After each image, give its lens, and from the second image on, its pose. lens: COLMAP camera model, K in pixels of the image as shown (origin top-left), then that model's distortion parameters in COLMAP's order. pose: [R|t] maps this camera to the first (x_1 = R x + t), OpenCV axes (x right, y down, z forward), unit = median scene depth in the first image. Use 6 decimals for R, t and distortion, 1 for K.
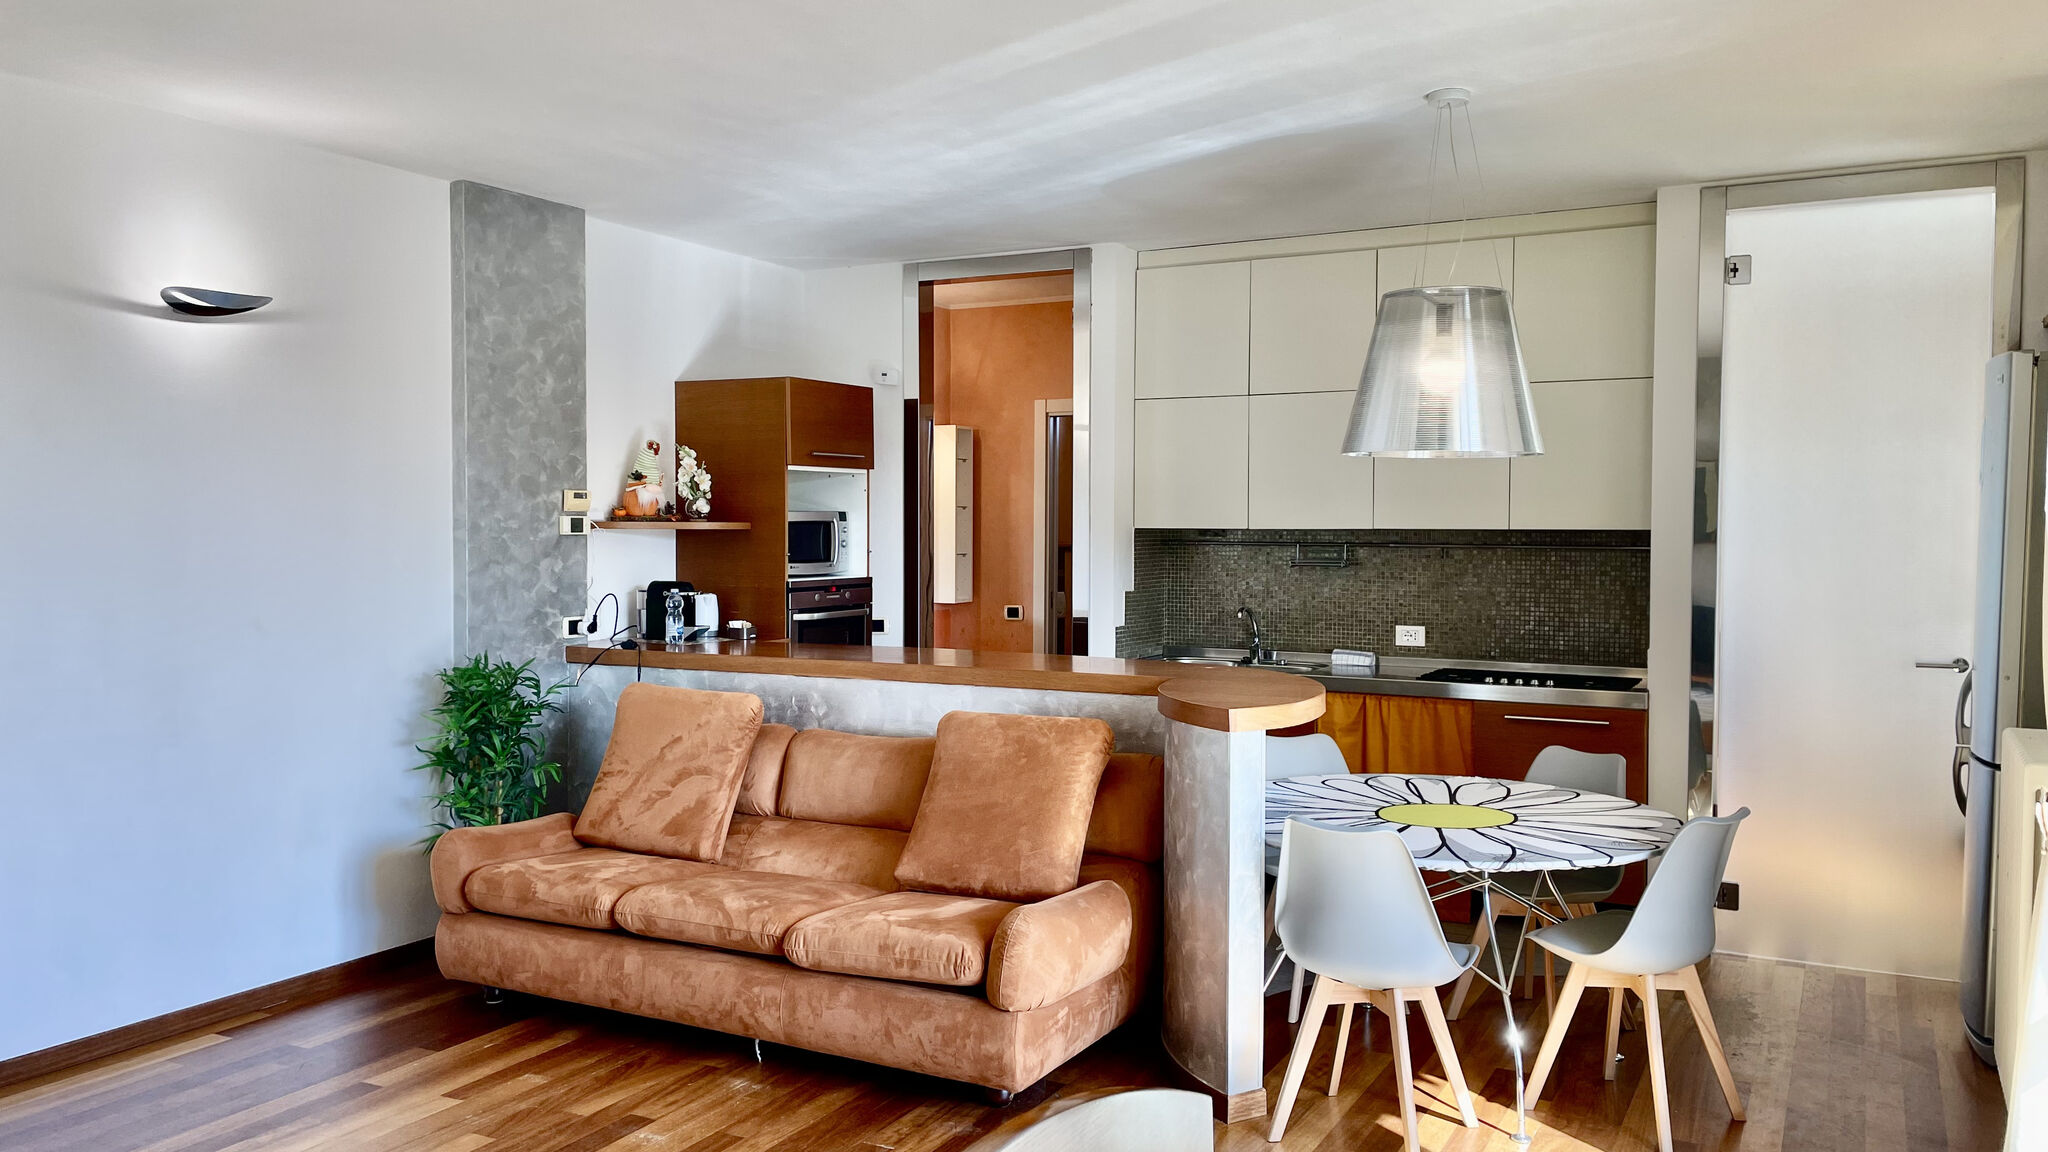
lens RADIAL K [[1561.3, 0, 1011.0], [0, 1561.3, 560.1], [0, 0, 1]] dist [0.062739, -0.029888]
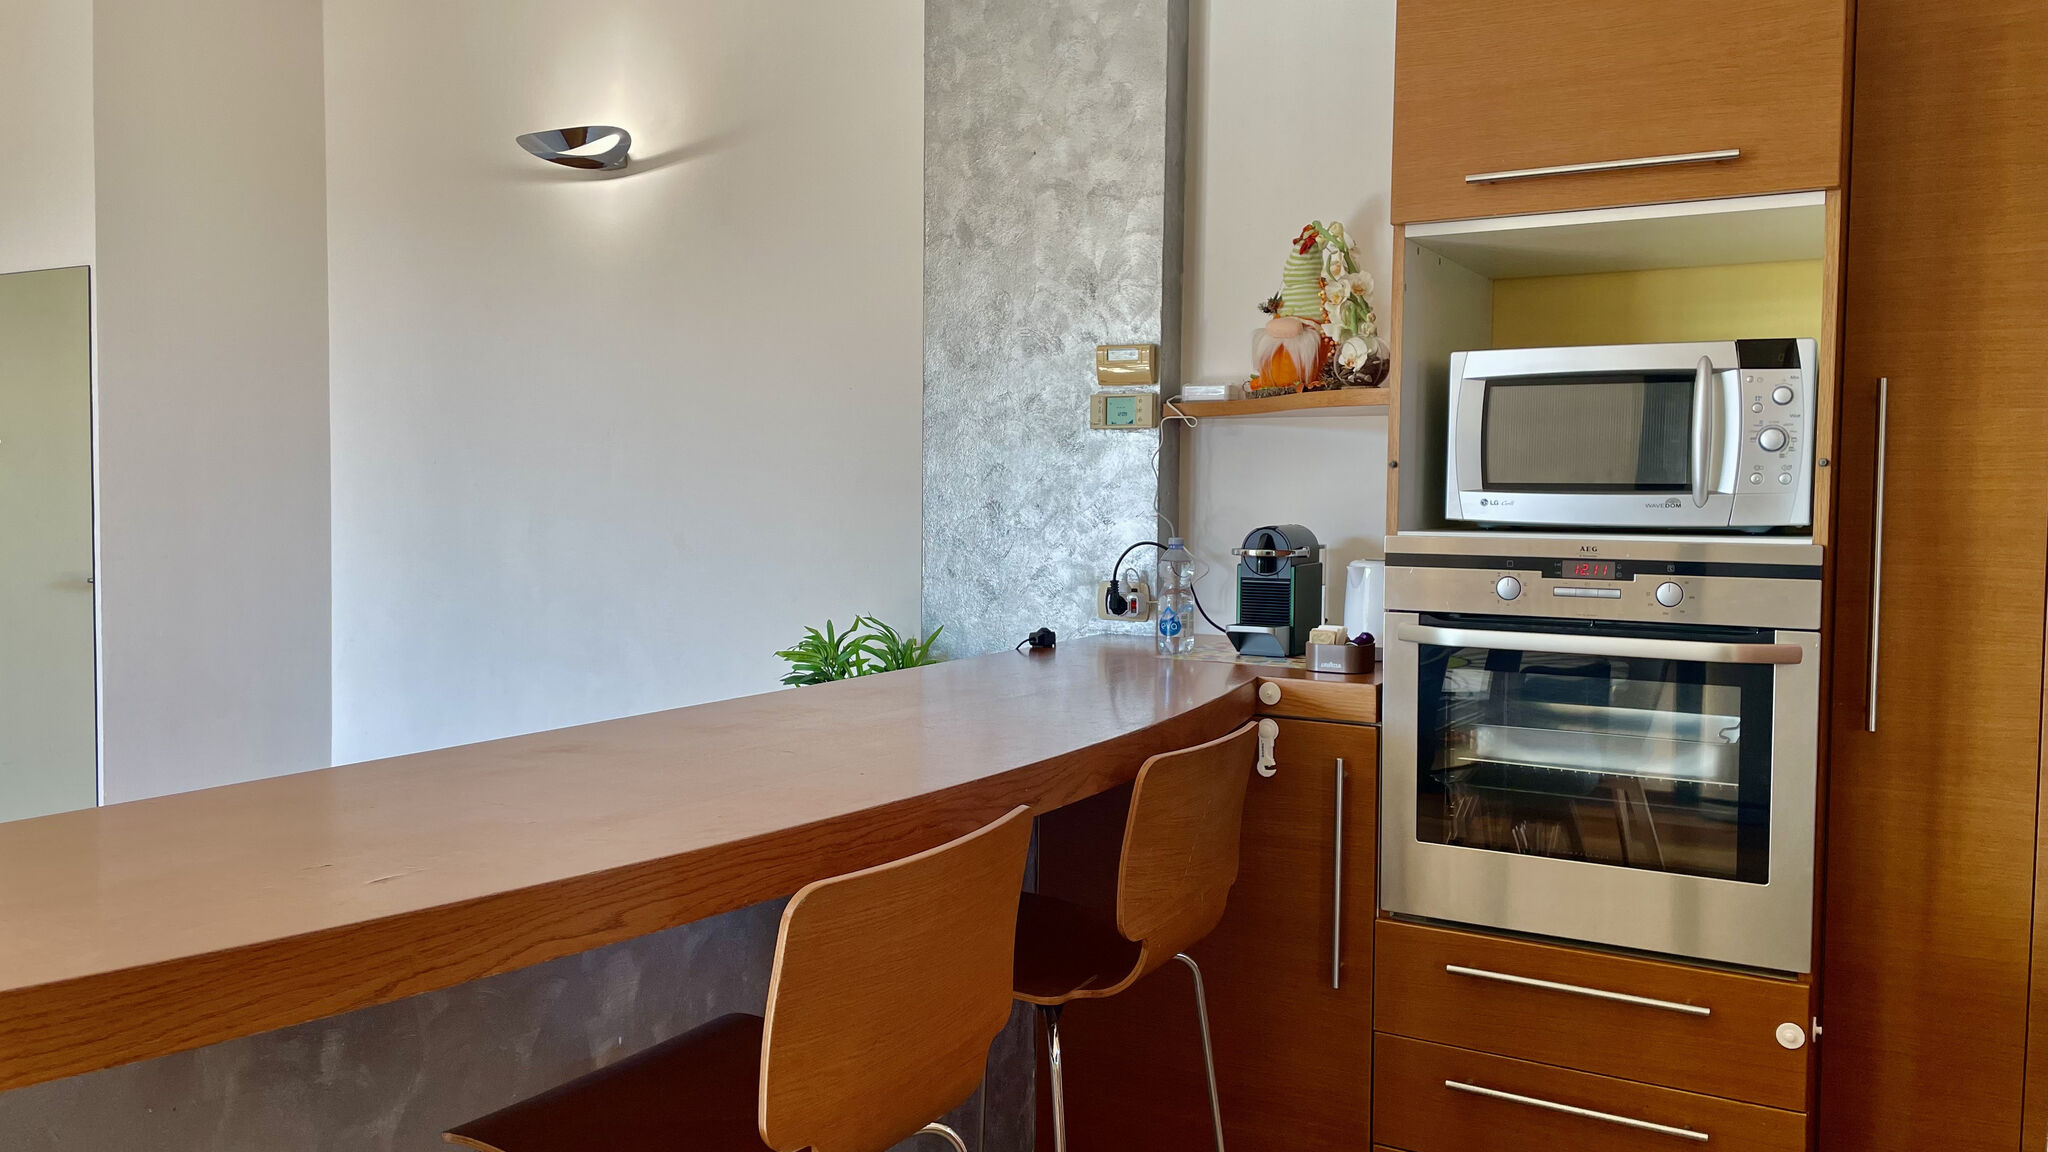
lens RADIAL K [[1561.3, 0, 1035.1], [0, 1561.3, 571.6], [0, 0, 1]] dist [0.062739, -0.029888]
pose [[0.003467, 0.052868, -0.998596, 0.281800], [-0.031849, 0.998101, 0.052731, 0.006007], [0.999487, 0.031622, 0.005144, 1.083637]]
